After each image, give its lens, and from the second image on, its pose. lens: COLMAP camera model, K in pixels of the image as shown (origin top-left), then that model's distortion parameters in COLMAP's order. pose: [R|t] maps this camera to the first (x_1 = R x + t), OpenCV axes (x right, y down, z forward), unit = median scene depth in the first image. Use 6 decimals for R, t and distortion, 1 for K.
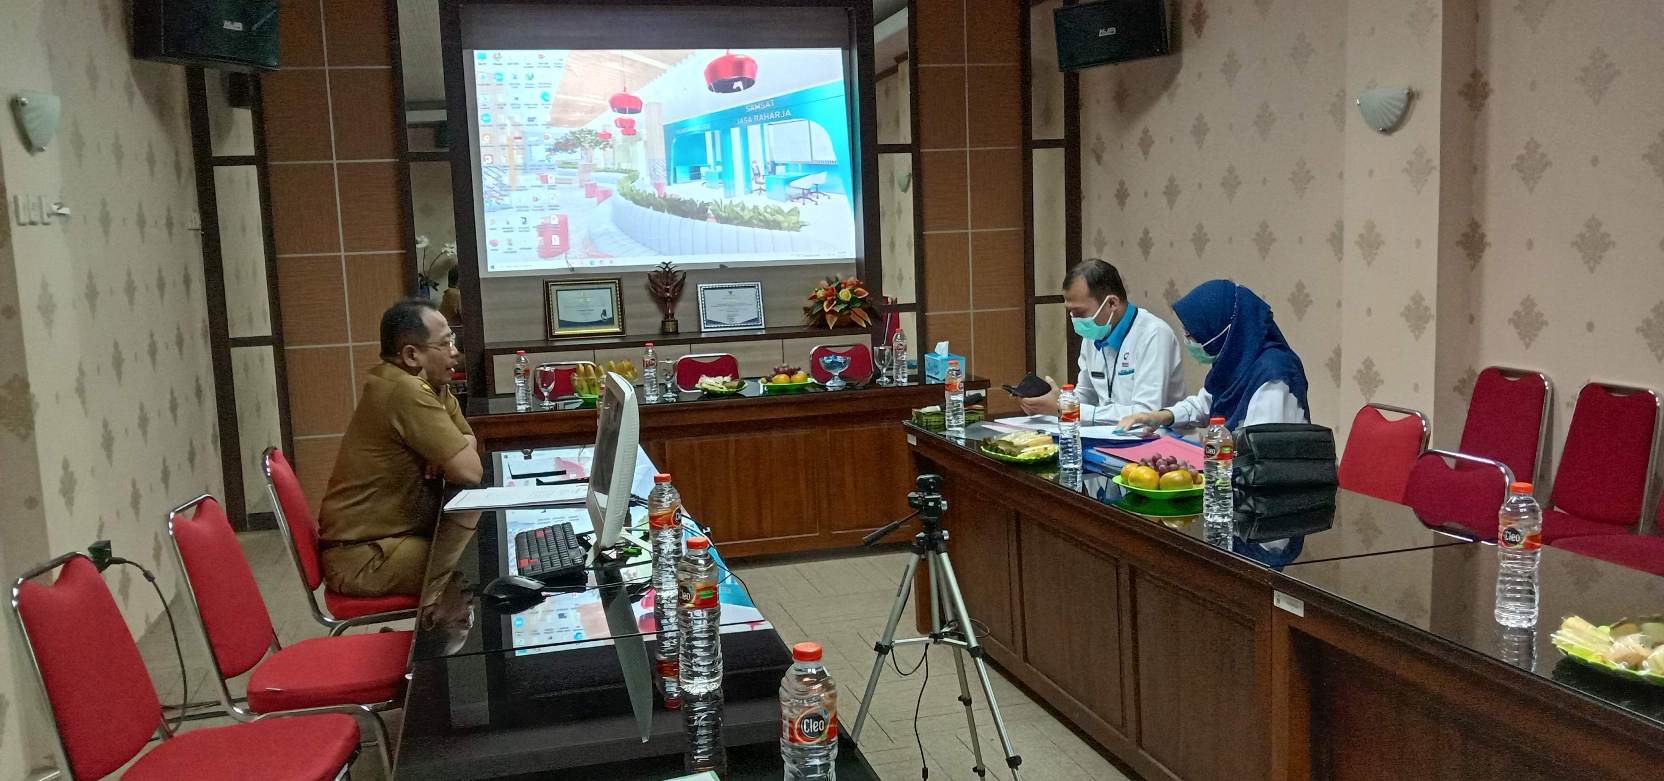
lens RADIAL K [[1307.3, 0, 843.2], [0, 1307.3, 398.0], [0, 0, 1]] dist [0.110545, -0.249915]
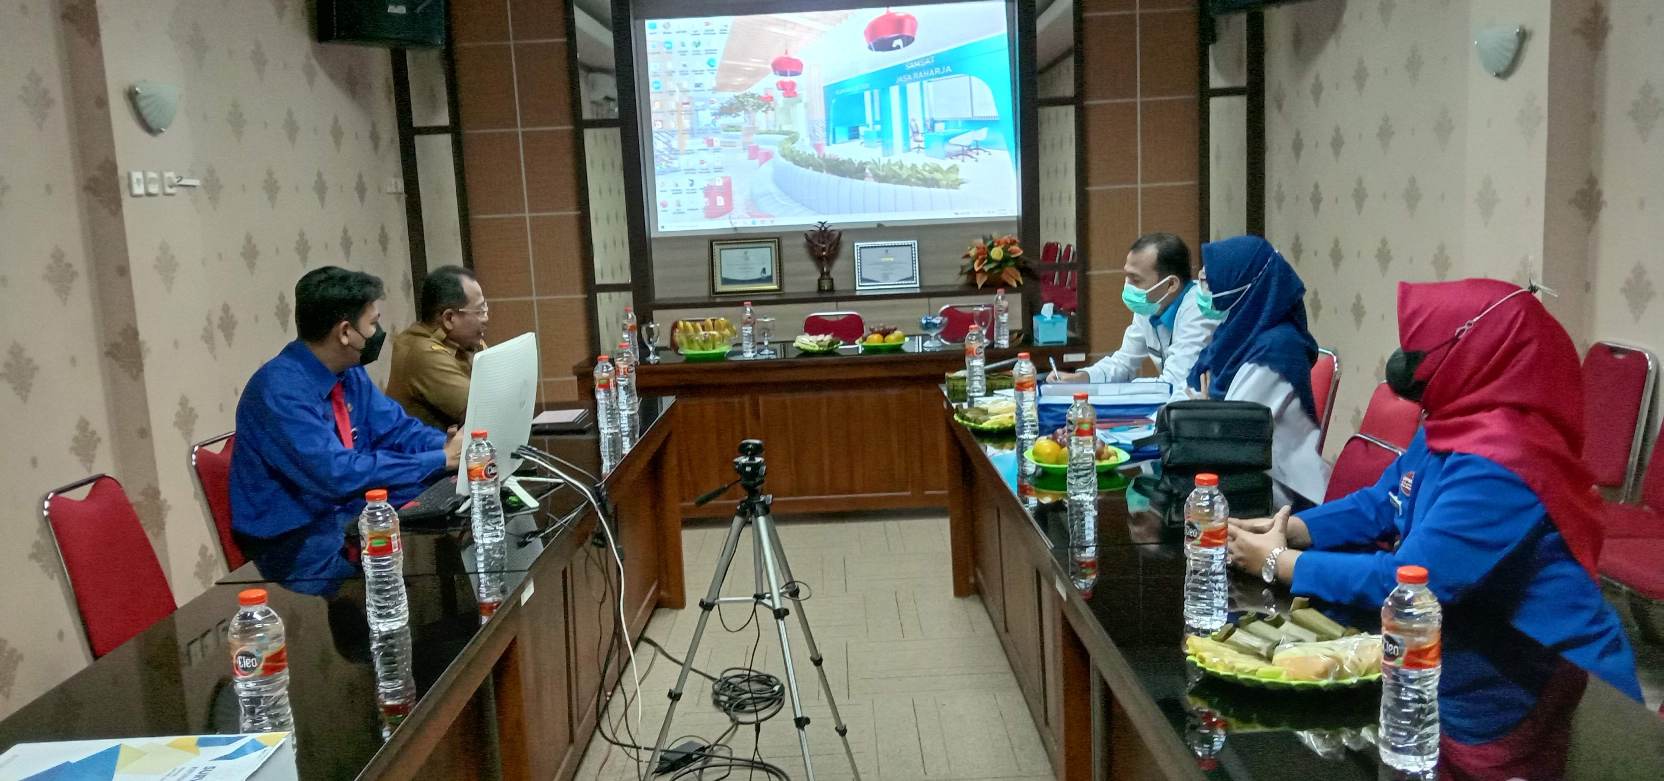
lens RADIAL K [[1307.3, 0, 843.2], [0, 1307.3, 398.0], [0, 0, 1]] dist [0.110545, -0.249915]
pose [[0.966236, 0.031232, -0.255758, 0.149258], [-0.021986, 0.999000, 0.038928, -0.006068], [0.256718, -0.031991, 0.965957, 0.011384]]
